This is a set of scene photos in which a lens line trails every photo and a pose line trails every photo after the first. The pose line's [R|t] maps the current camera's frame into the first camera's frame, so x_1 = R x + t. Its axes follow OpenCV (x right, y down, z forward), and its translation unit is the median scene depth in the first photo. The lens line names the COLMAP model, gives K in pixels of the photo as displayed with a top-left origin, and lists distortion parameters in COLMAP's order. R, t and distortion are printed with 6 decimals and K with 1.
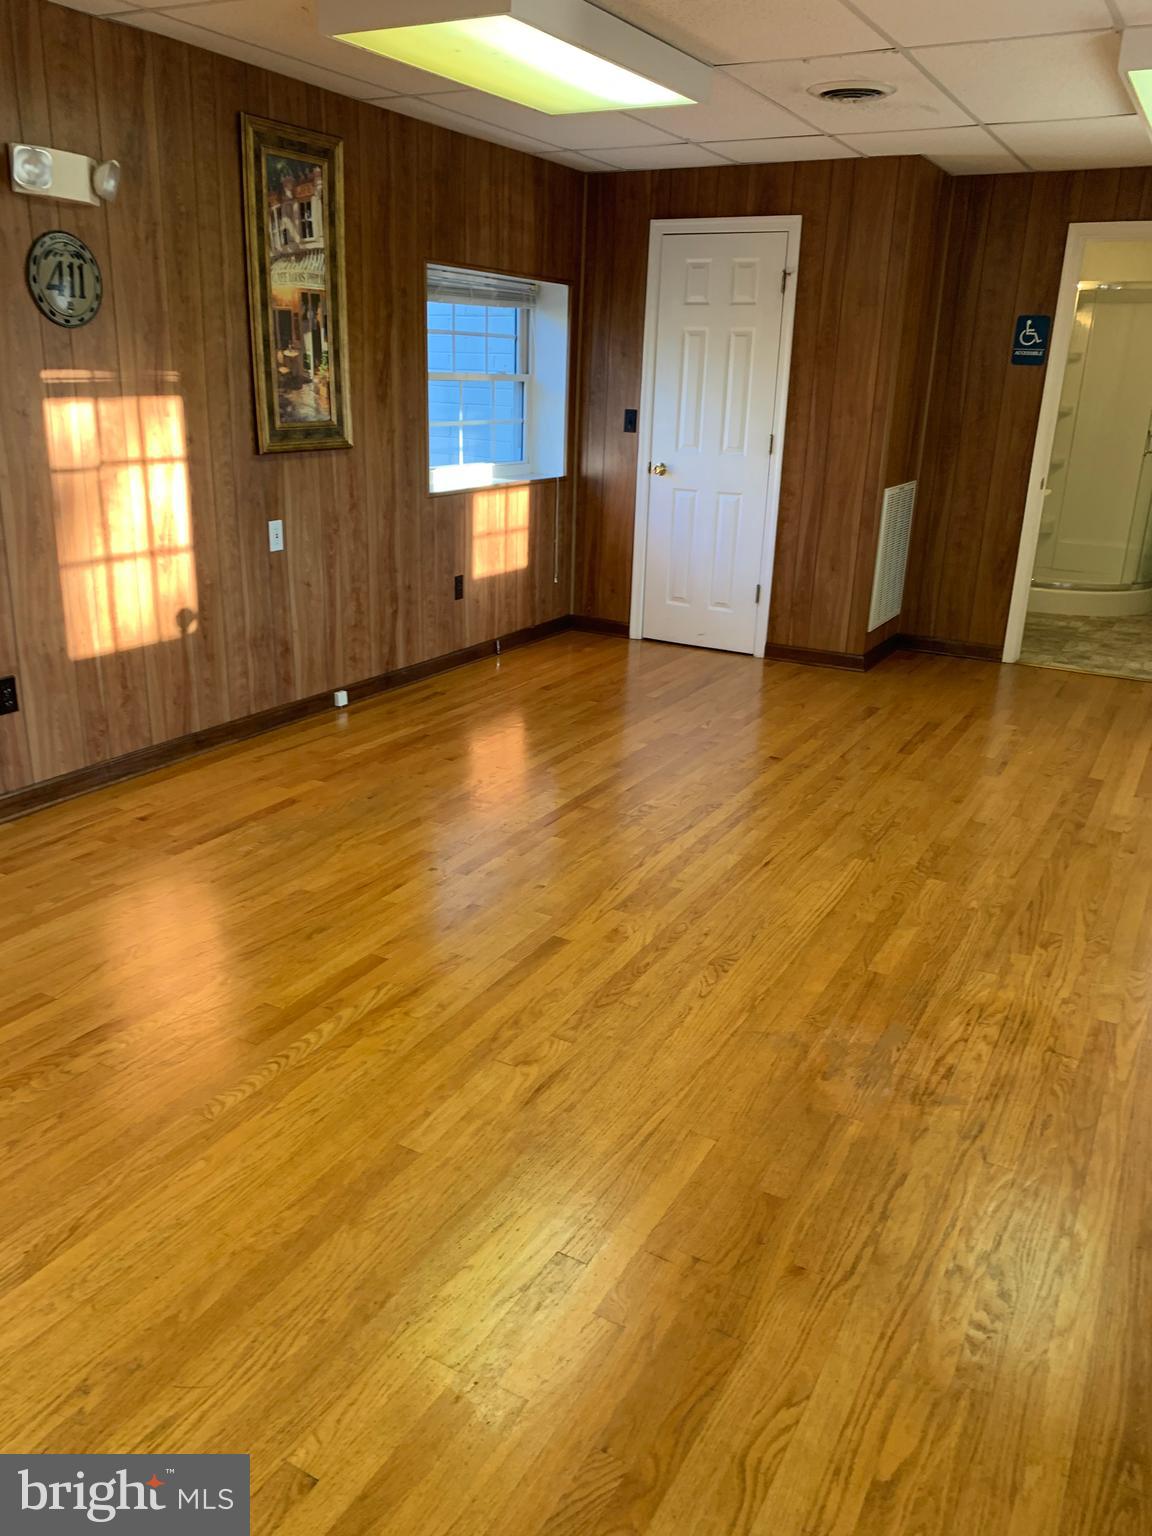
lens RADIAL K [[1182.3, 0, 576.1], [0, 1182.3, 769.4], [0, 0, 1]] dist [0.002897, 0.000922]
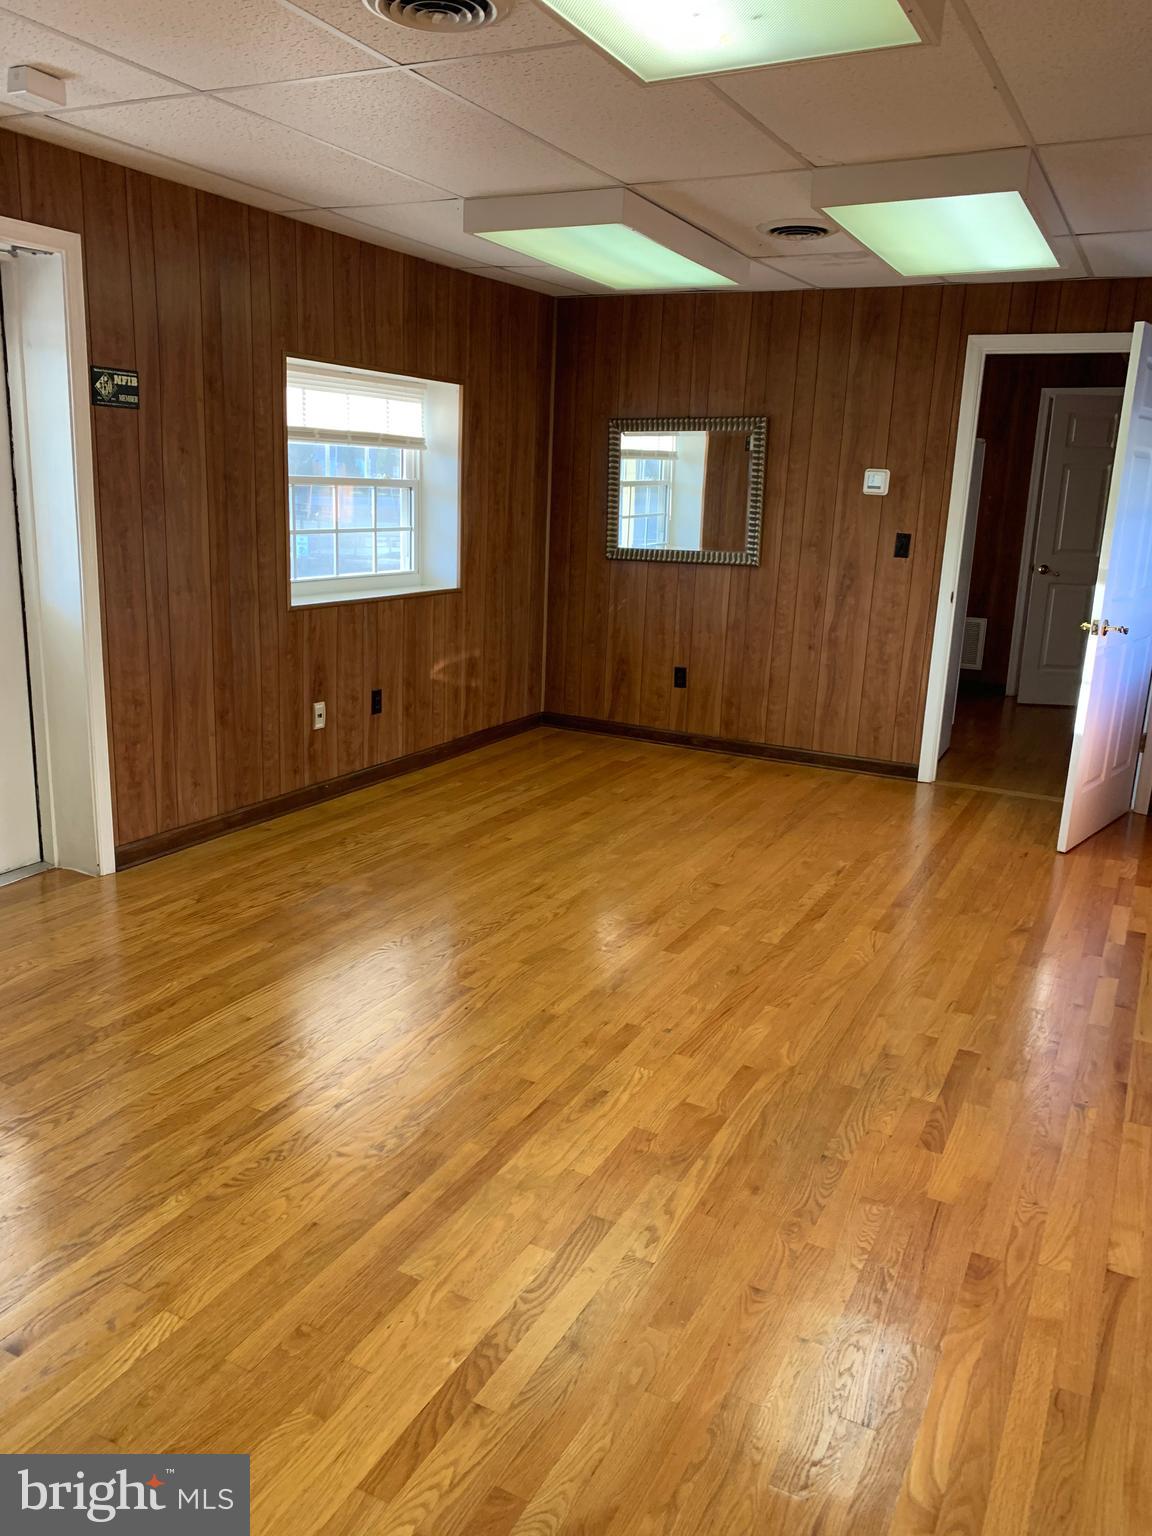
lens RADIAL K [[1182.3, 0, 576.2], [0, 1182.3, 776.7], [0, 0, 1]] dist [0.002897, 0.000922]
pose [[-0.997098, -0.061419, -0.044974, 0.000898], [-0.075951, 0.842488, 0.533334, -0.716605], [0.005133, 0.535203, -0.844708, 2.134152]]
